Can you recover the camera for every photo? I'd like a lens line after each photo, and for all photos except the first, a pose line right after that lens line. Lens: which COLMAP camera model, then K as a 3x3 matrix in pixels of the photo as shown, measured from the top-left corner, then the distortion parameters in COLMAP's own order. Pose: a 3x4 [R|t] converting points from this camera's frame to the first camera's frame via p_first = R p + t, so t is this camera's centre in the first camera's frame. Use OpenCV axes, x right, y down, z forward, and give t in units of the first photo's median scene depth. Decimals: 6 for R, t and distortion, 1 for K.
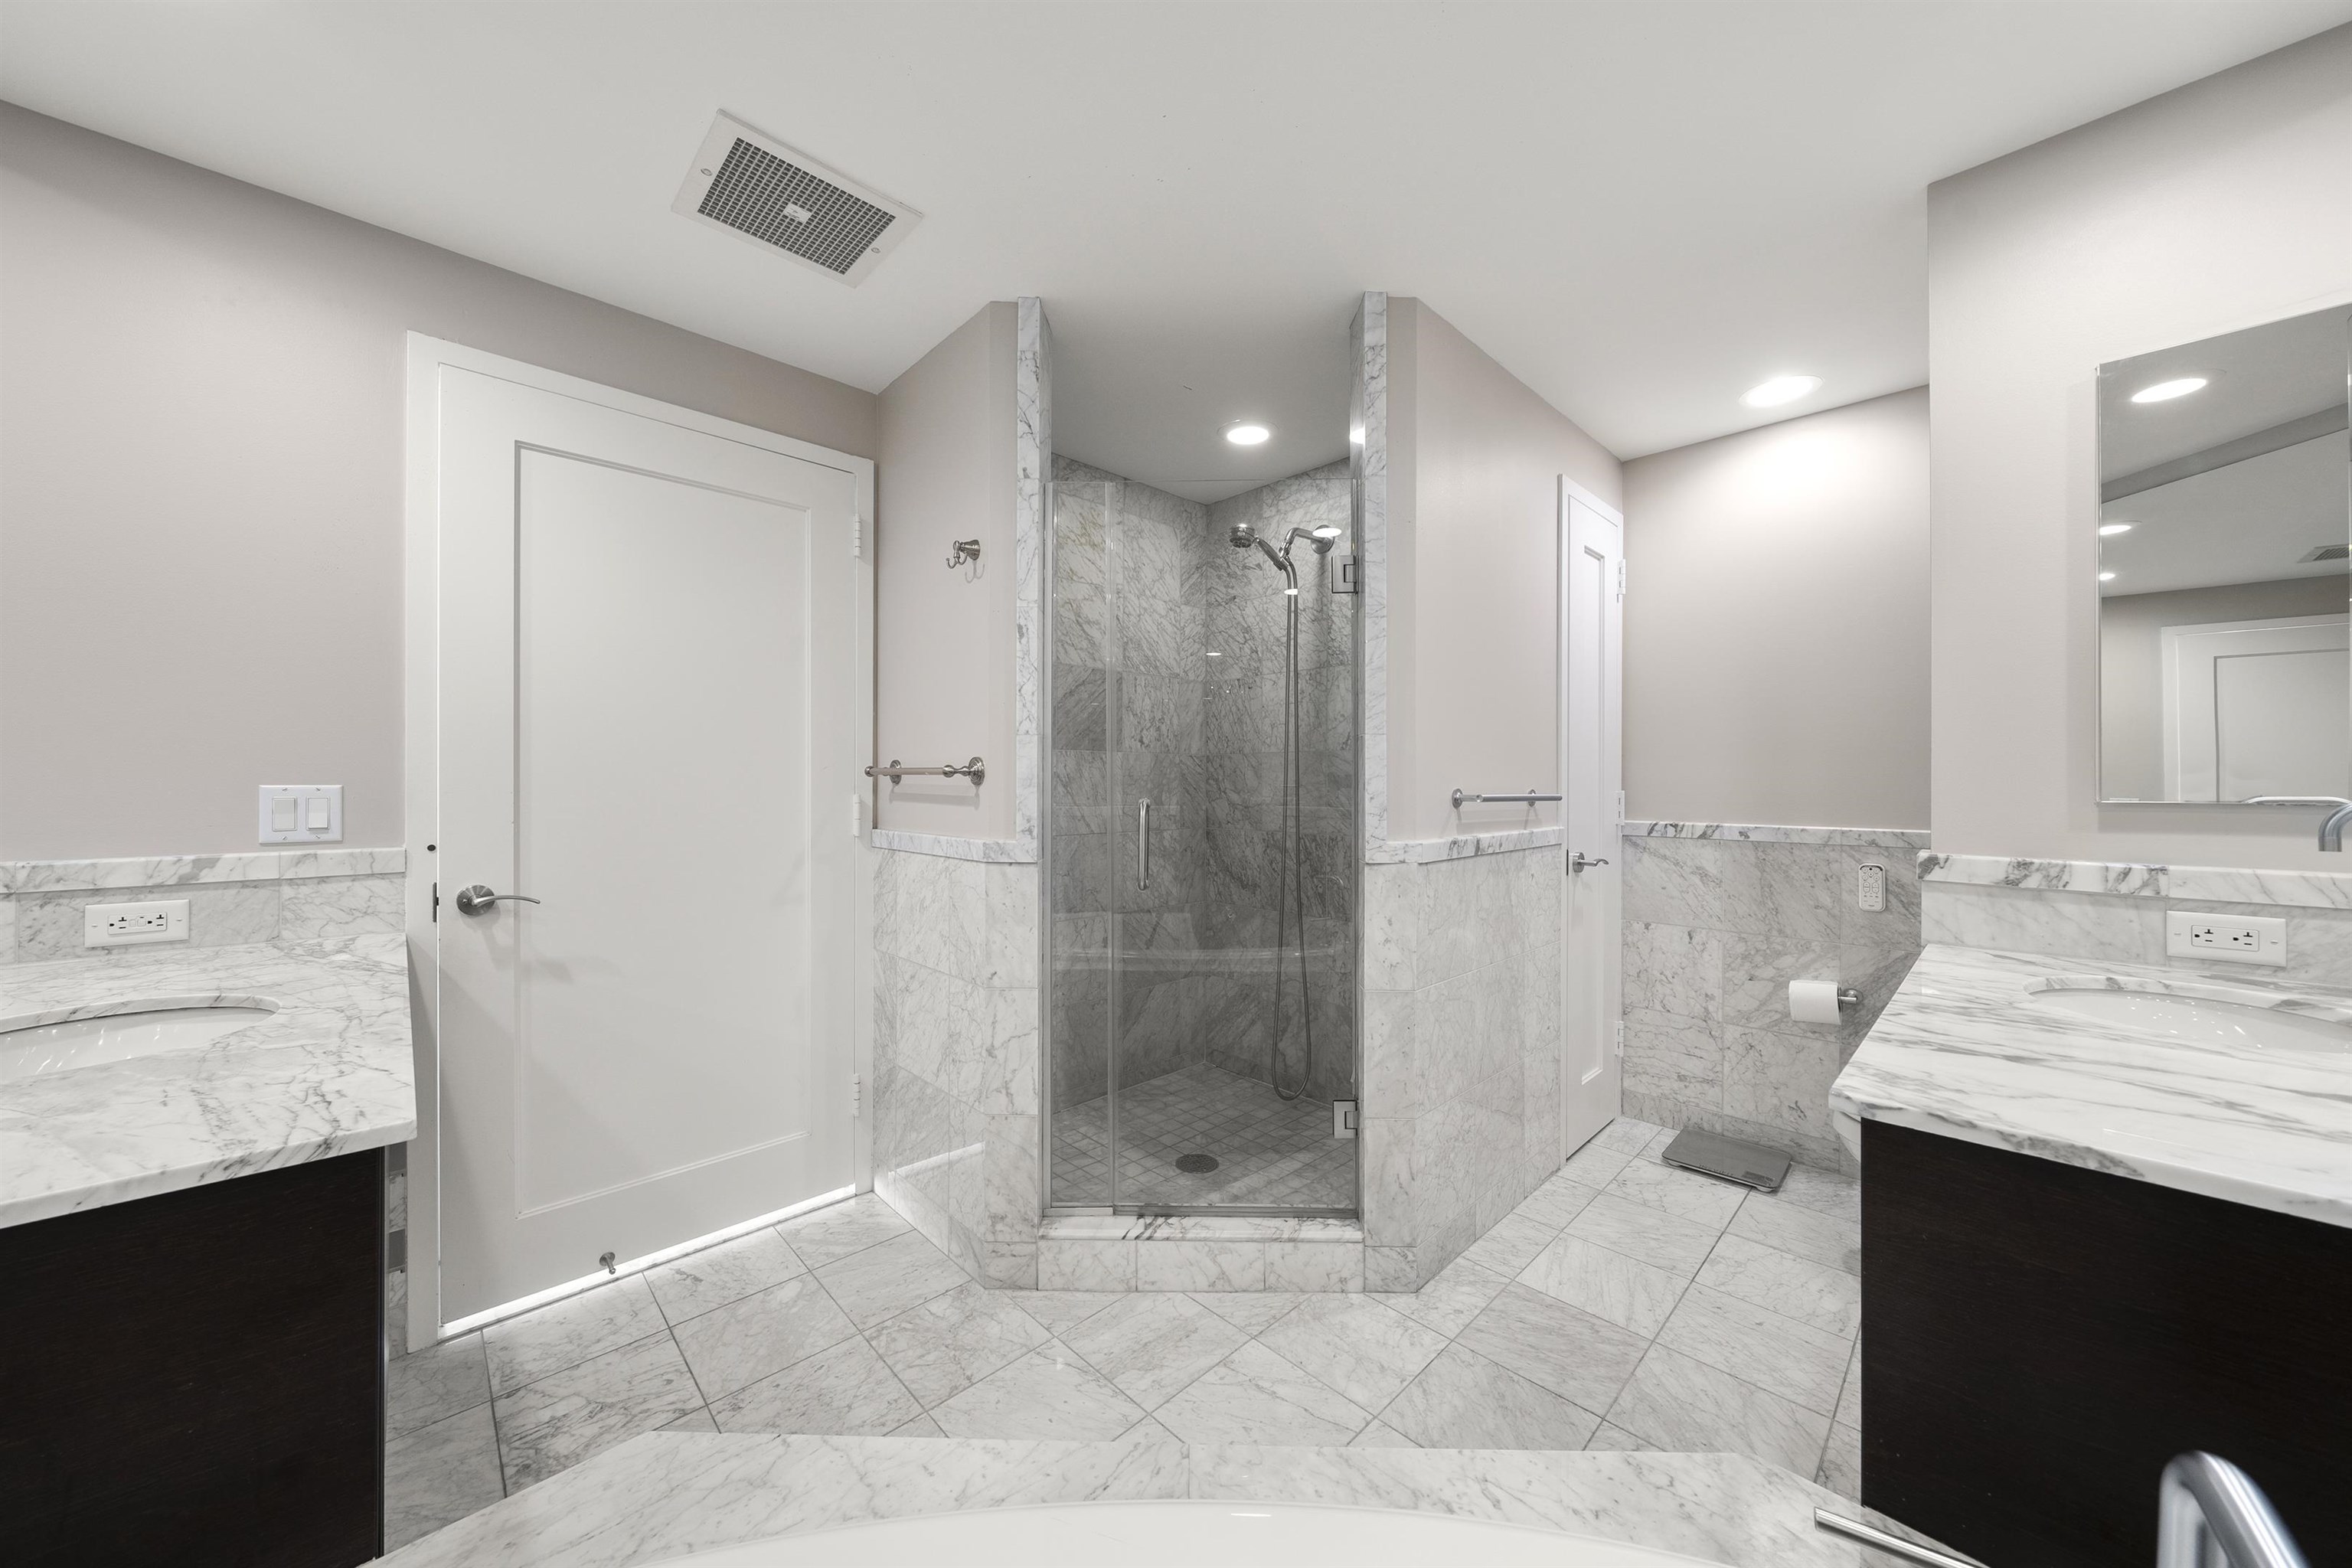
lens RADIAL K [[813.3, 0, 1168.1], [0, 813.3, 781.0], [0, 0, 1]] dist [-0.001308, -0.000285]
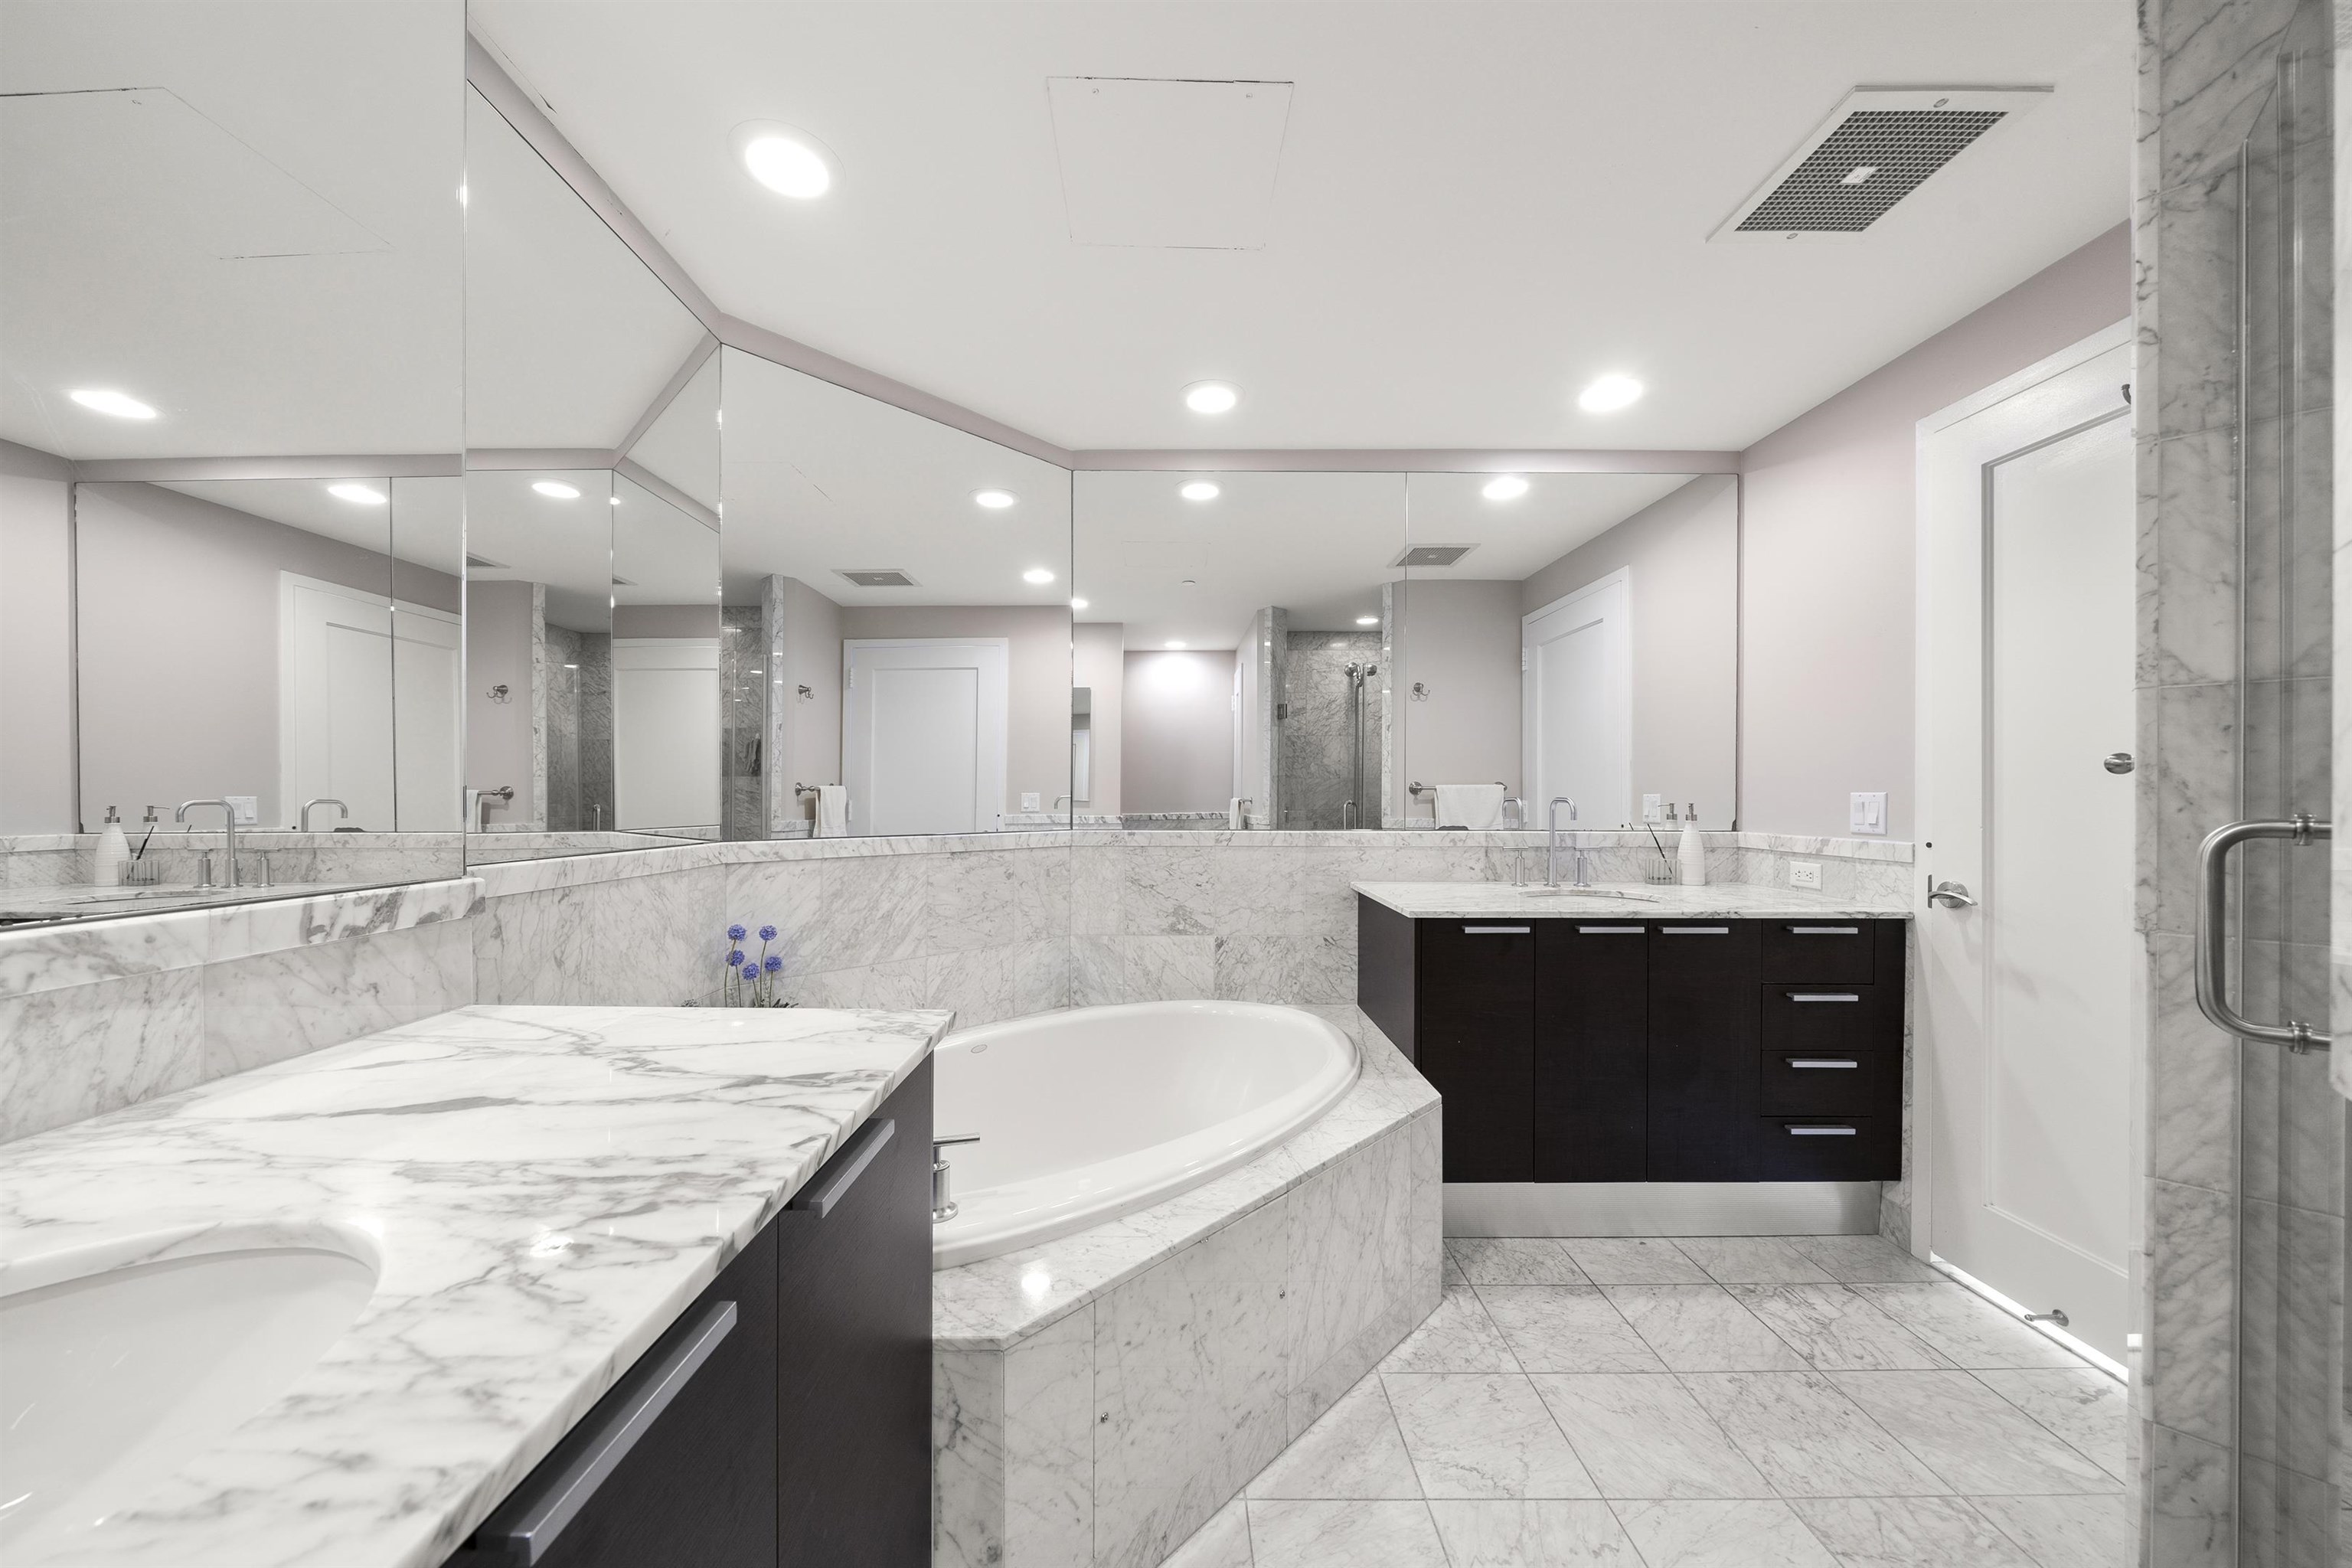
lens RADIAL K [[813.3, 0, 1171.8], [0, 813.3, 797.6], [0, 0, 1]] dist [-0.001308, -0.000285]
pose [[-0.685059, -0.004202, -0.728475, 0.801699], [-0.002027, 0.999990, -0.003863, 0.022401], [0.728484, -0.001170, -0.685061, 1.125220]]
